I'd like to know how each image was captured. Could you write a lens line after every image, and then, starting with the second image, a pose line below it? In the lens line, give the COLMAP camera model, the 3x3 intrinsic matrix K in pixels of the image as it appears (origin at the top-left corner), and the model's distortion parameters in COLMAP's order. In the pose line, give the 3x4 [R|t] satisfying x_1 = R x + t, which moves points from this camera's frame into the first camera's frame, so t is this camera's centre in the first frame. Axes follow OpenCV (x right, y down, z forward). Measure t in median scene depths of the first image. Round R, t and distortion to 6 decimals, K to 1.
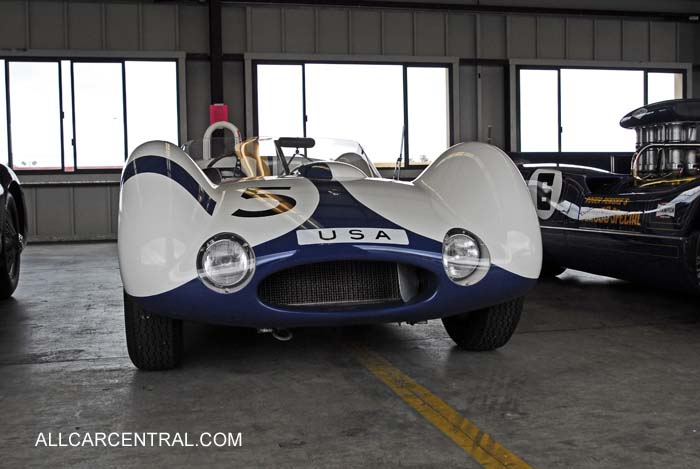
lens RADIAL K [[850.7, 0, 350.0], [0, 850.7, 234.5], [0, 0, 1]] dist [-0.062863, 0.005951]
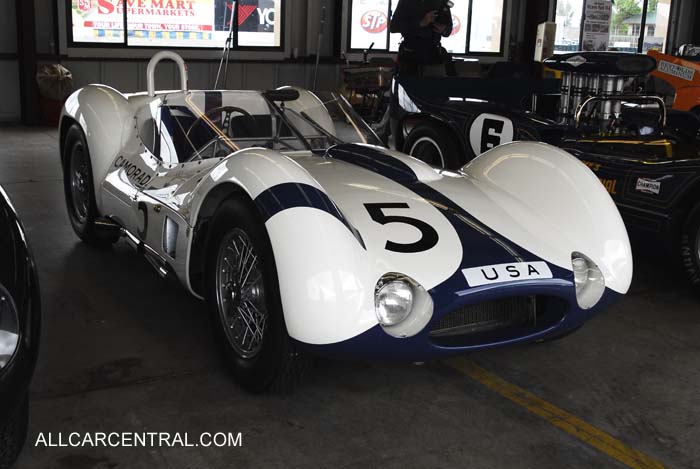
lens RADIAL K [[883.1, 0, 349.0], [0, 883.1, 268.0], [0, 0, 1]] dist [-0.023332, -0.013592]
pose [[0.946837, -0.032662, 0.320053, -0.493001], [-0.039308, 0.975634, 0.215854, -0.214187], [-0.319305, -0.216959, 0.922482, 0.073802]]
